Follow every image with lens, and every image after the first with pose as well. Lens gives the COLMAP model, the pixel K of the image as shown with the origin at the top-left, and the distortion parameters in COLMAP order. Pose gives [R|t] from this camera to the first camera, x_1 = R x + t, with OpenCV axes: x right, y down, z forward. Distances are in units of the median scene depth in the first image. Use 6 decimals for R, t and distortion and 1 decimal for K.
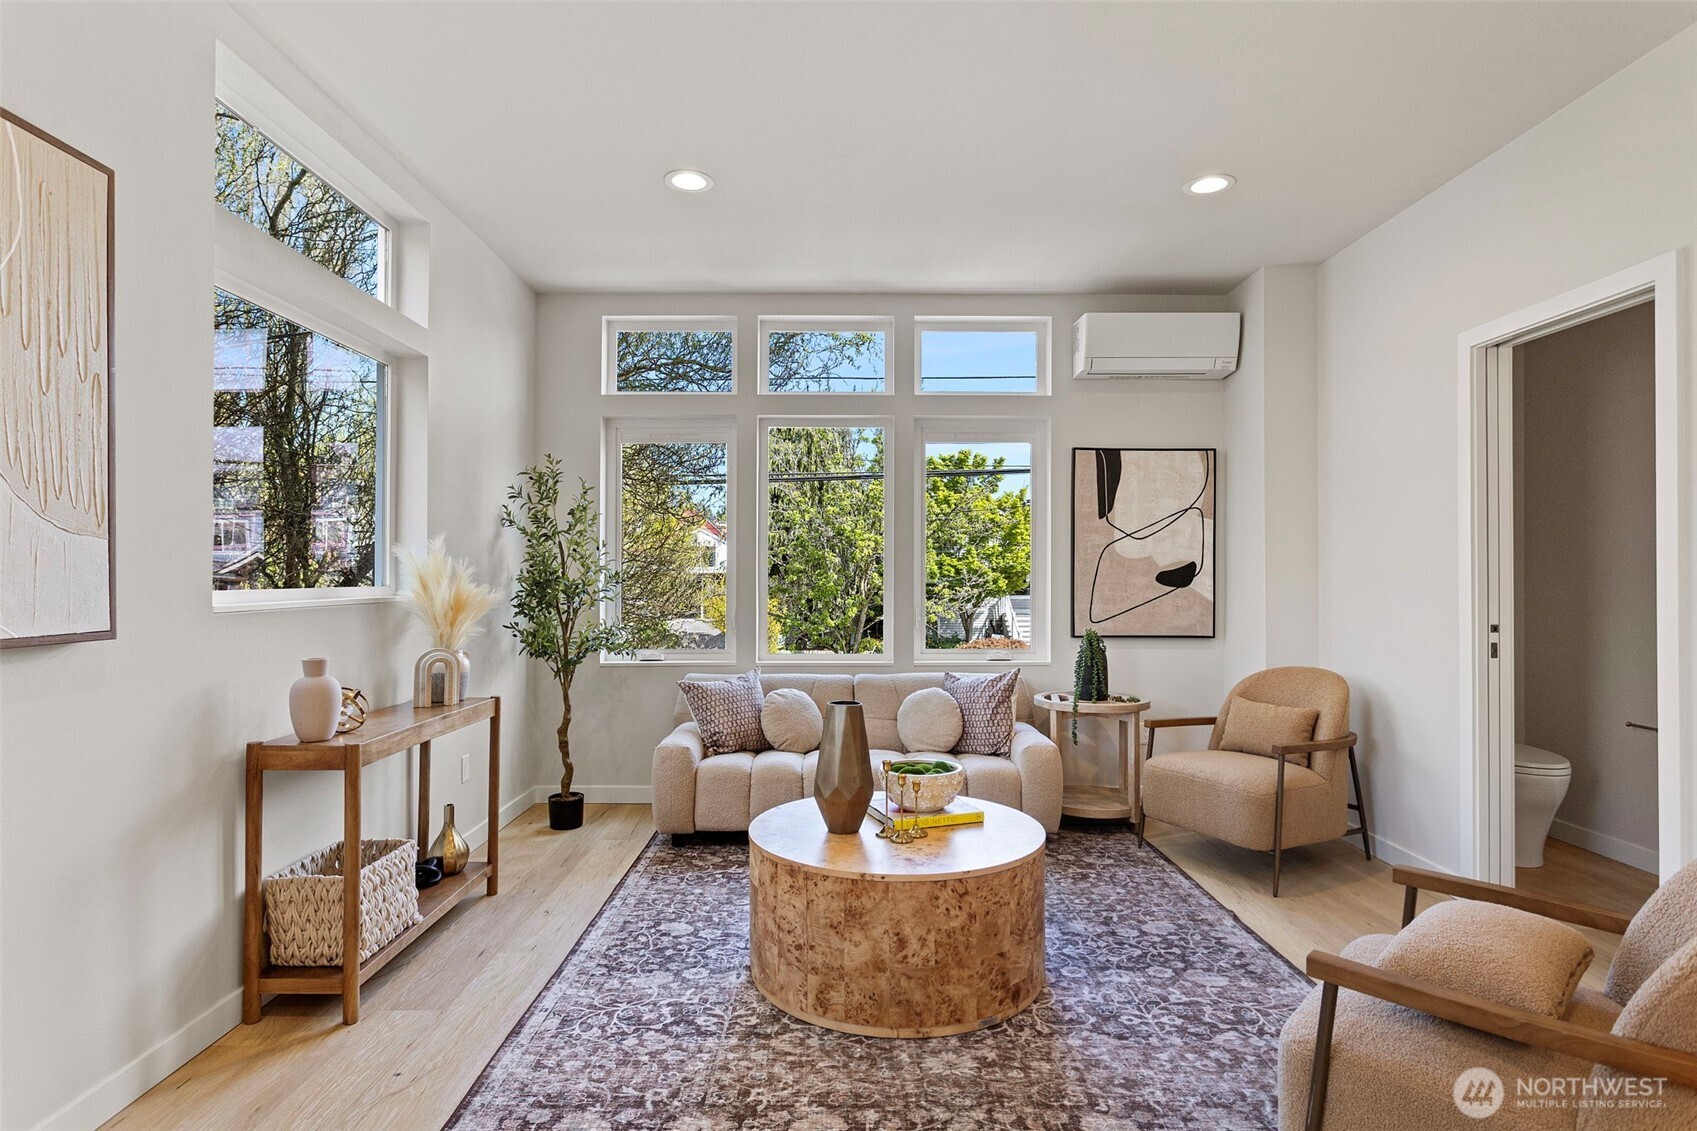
lens RADIAL K [[876.0, 0, 843.5], [0, 876.0, 575.0], [0, 0, 1]] dist [-0.003650, 0.001428]
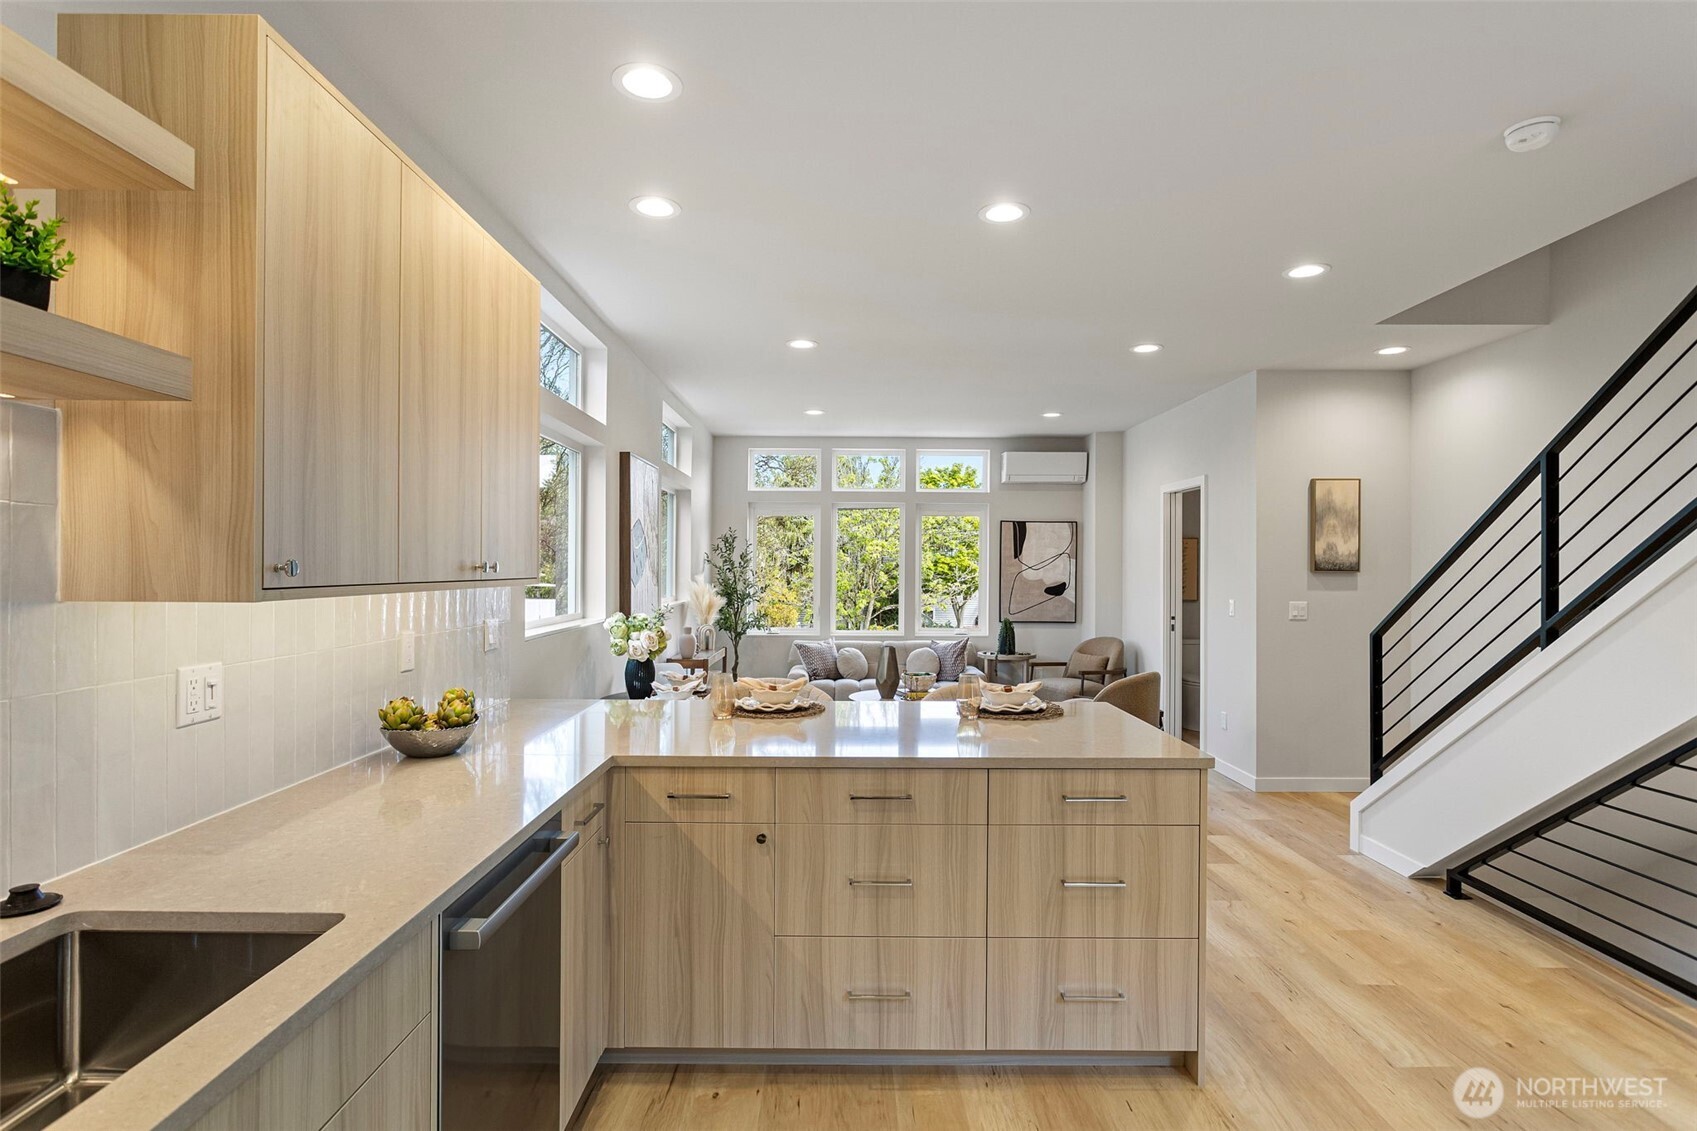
lens RADIAL K [[851.7, 0, 844.2], [0, 851.7, 571.9], [0, 0, 1]] dist [-0.002629, 0.001858]
pose [[0.999988, 0.004894, 0.000552, -0.082122], [-0.004898, 0.999956, 0.007983, -0.055560], [-0.000513, -0.007985, 0.999968, -0.930390]]
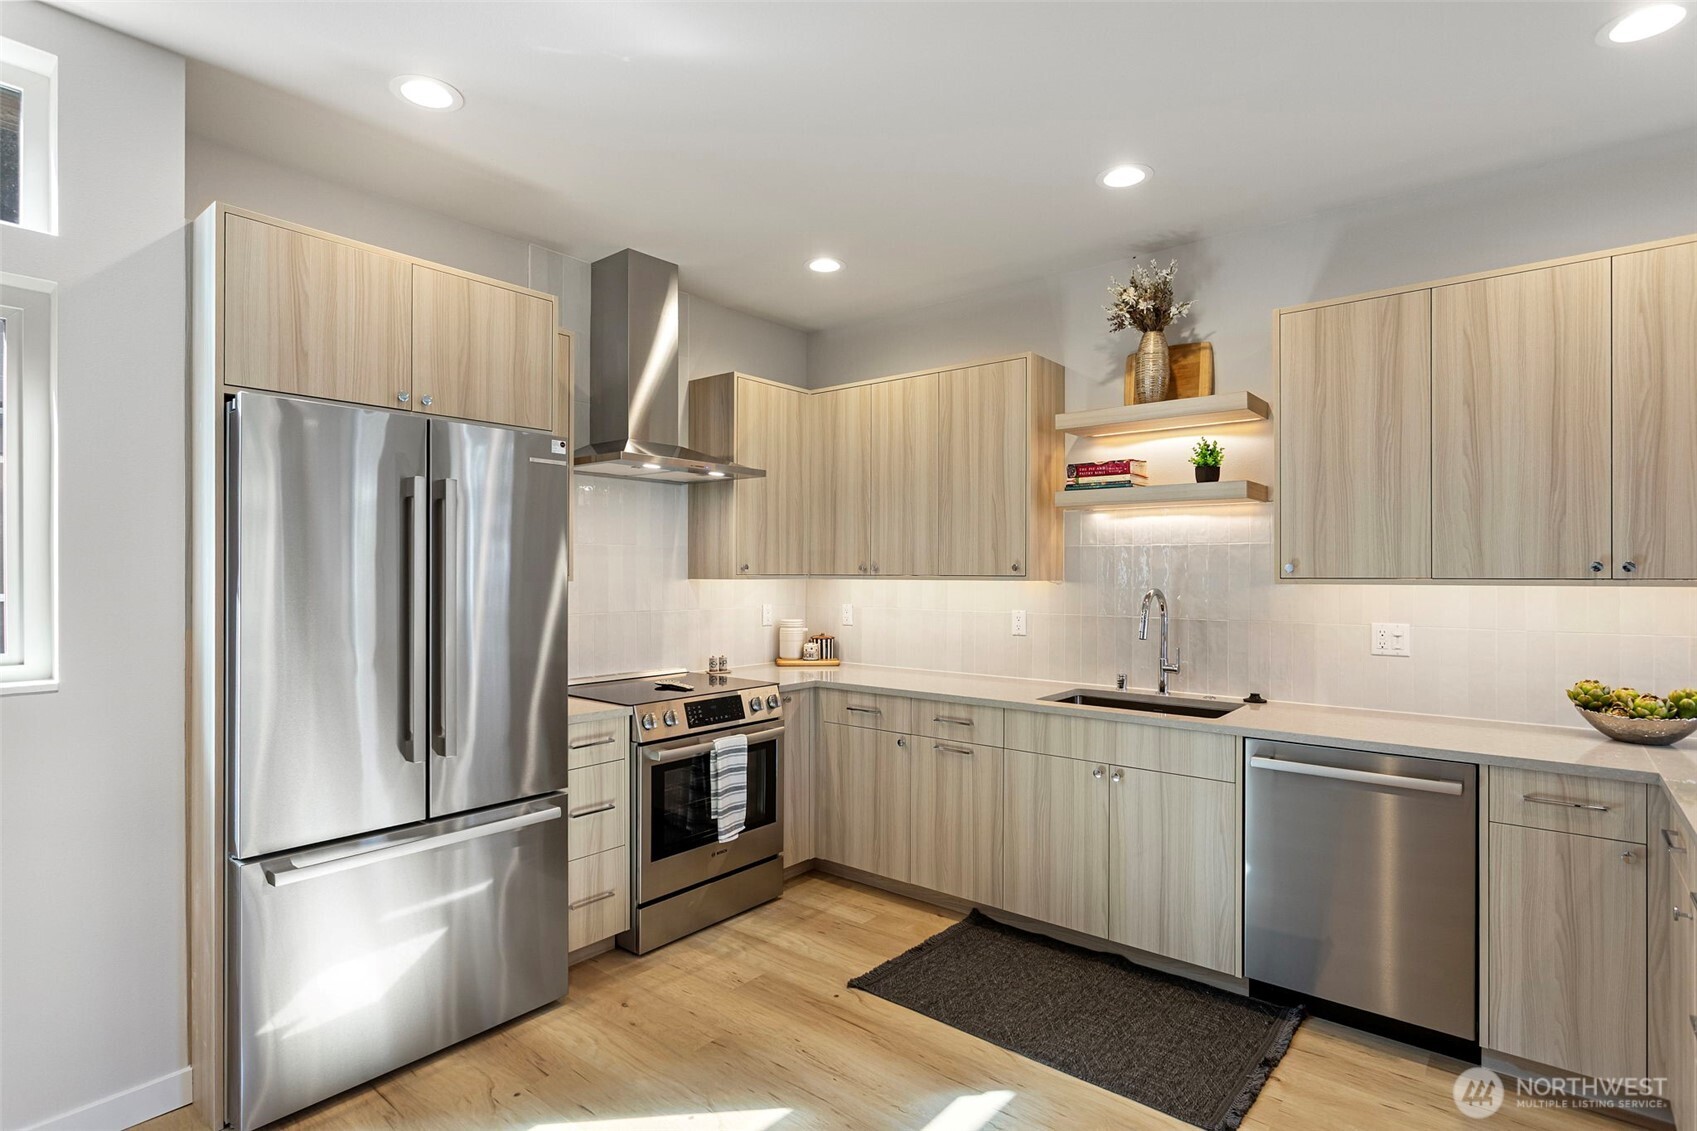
lens RADIAL K [[851.7, 0, 844.2], [0, 851.7, 571.9], [0, 0, 1]] dist [-0.002629, 0.001858]
pose [[-0.636828, -0.002636, -0.771001, 0.473342], [0.000384, 0.999993, -0.003736, -0.047238], [0.771005, -0.002675, -0.636823, -0.412051]]
